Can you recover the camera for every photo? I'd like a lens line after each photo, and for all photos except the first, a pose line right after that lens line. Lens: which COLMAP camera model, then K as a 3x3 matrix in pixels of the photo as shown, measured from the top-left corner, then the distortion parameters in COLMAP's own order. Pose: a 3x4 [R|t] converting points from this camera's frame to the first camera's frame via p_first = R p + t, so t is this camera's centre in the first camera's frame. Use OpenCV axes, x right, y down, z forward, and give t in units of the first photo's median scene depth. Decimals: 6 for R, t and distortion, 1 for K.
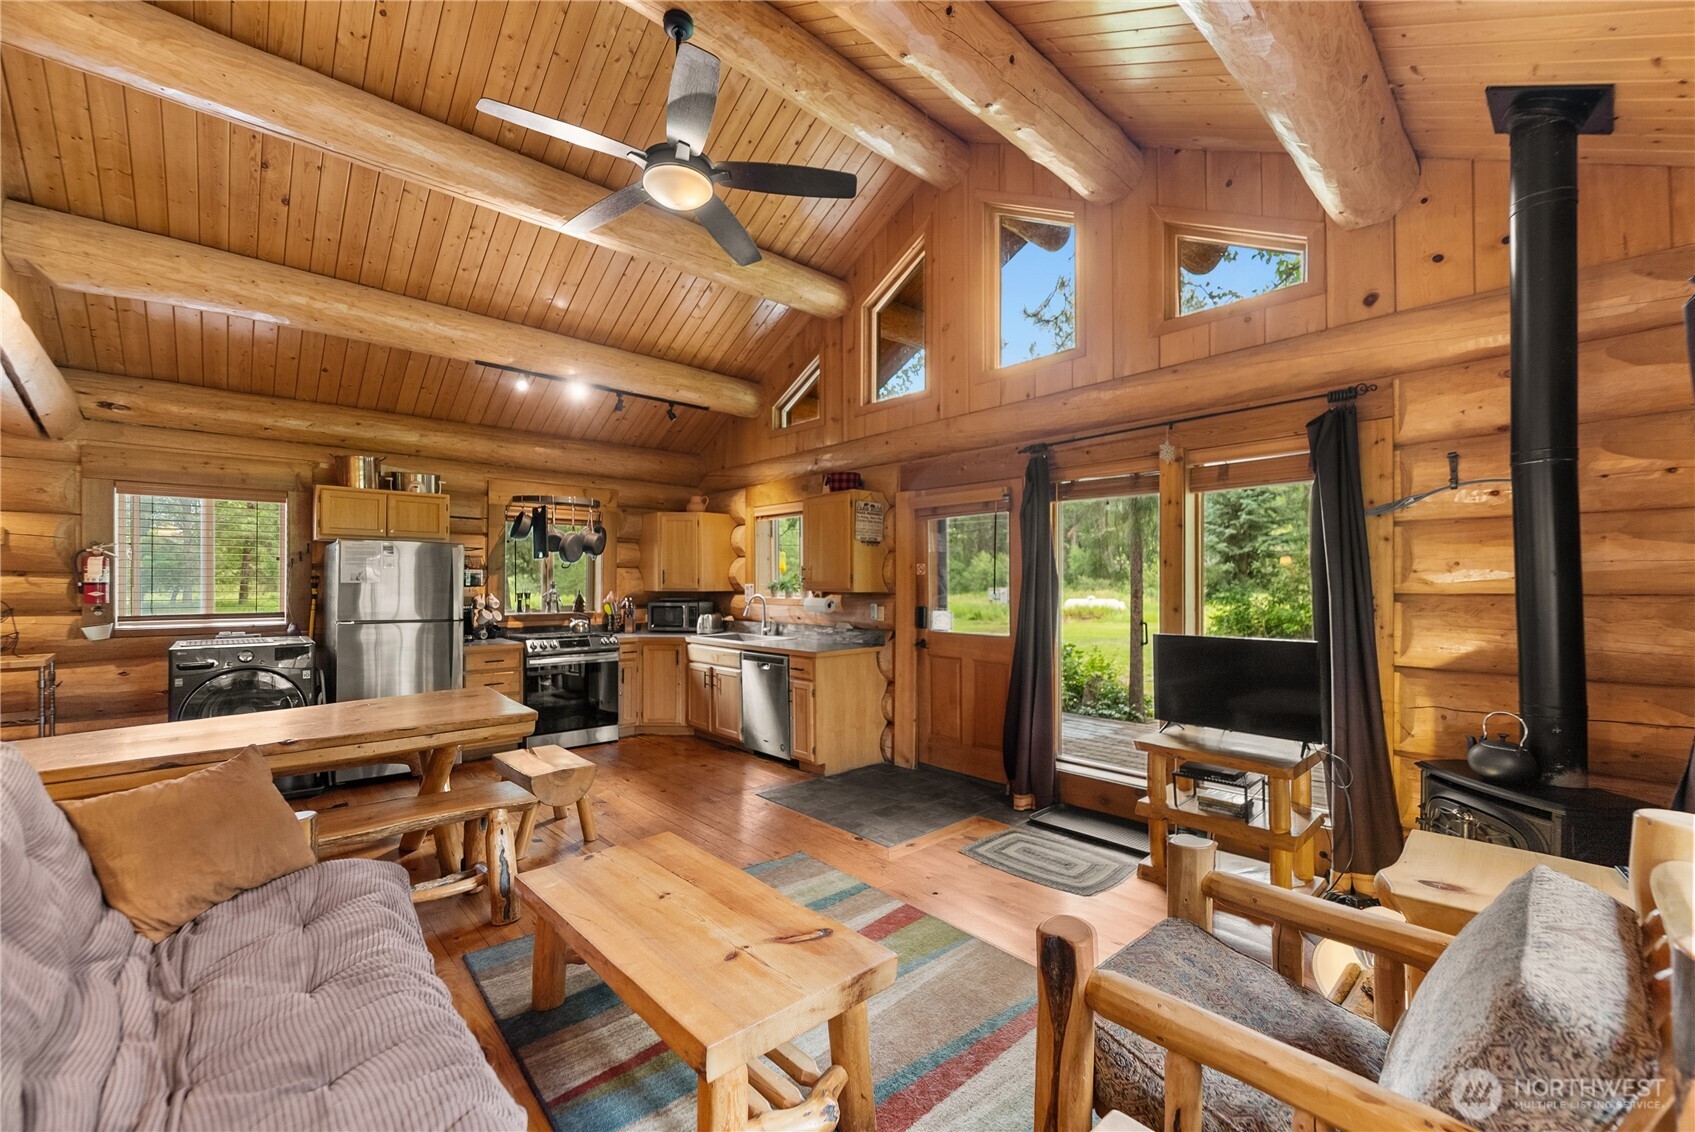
lens RADIAL K [[686.8, 0, 847.9], [0, 686.8, 580.5], [0, 0, 1]] dist [0.000867, -0.000001]
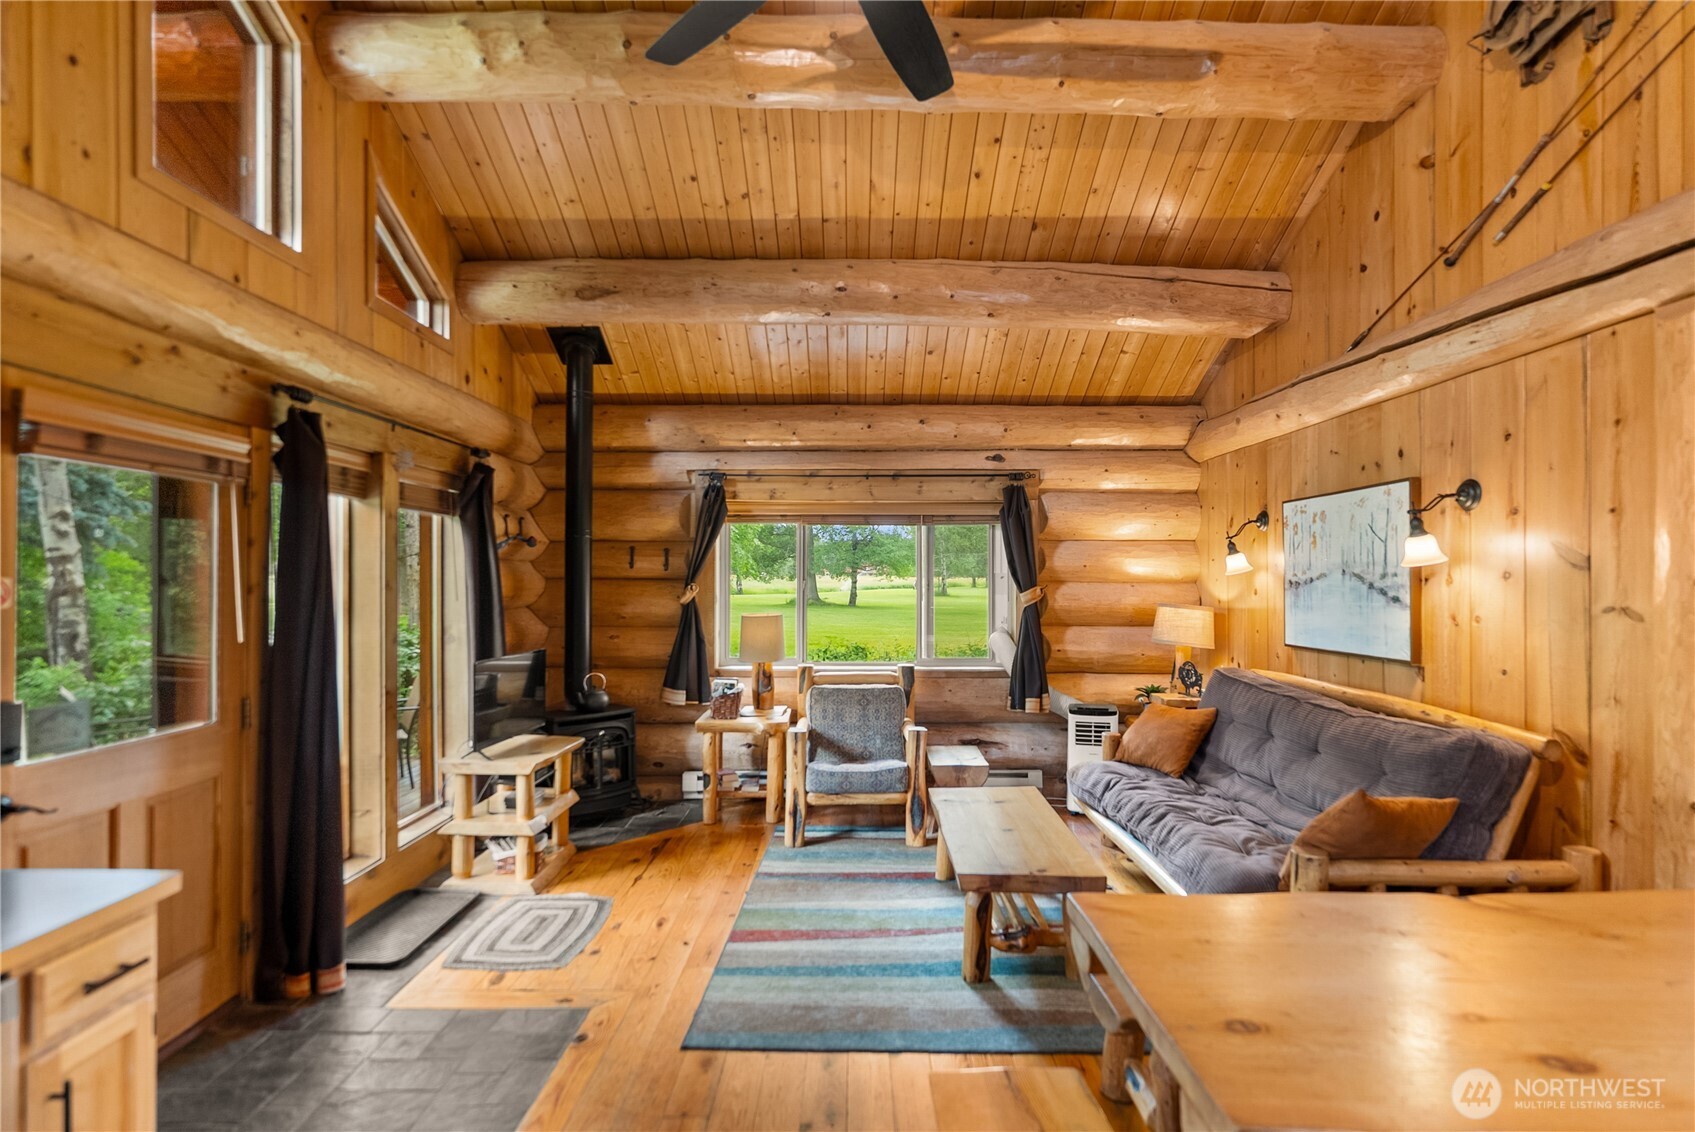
lens RADIAL K [[835.4, 0, 858.8], [0, 835.4, 585.3], [0, 0, 1]] dist [-0.001557, 0.000194]
pose [[-0.741710, -0.001729, 0.670718, -0.469346], [-0.000604, 0.999998, 0.001909, -0.020604], [-0.670720, 0.001011, -0.741710, 0.980919]]
